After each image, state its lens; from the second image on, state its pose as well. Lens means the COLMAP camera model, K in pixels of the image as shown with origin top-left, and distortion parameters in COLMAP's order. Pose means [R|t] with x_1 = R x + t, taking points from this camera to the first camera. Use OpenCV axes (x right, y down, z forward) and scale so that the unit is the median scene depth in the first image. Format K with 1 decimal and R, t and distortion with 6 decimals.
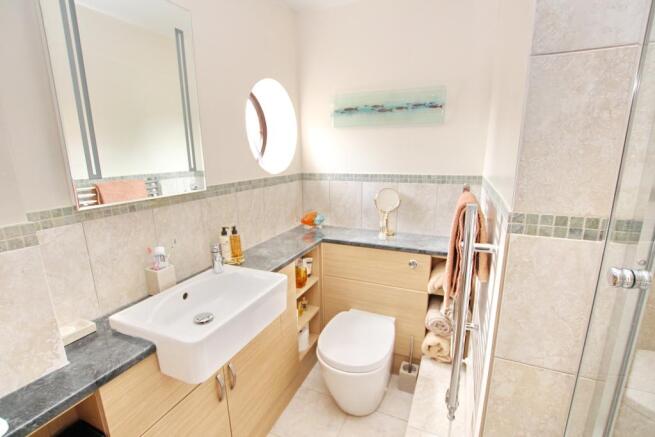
lens RADIAL K [[303.4, 0, 327.0], [0, 303.4, 219.7], [0, 0, 1]] dist [-0.031622, 0.004996]
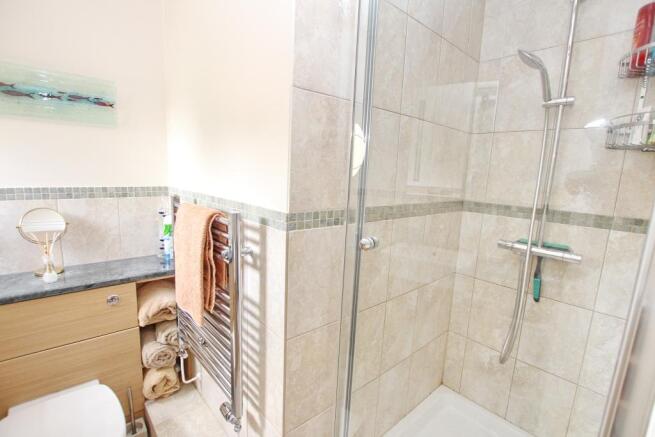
lens RADIAL K [[303.4, 0, 327.0], [0, 303.4, 219.7], [0, 0, 1]] dist [-0.031622, 0.004996]
pose [[0.399694, -0.115731, 0.909313, -0.173437], [0.152989, 0.986506, 0.058308, -0.018842], [-0.903791, 0.115809, 0.412007, 0.152406]]
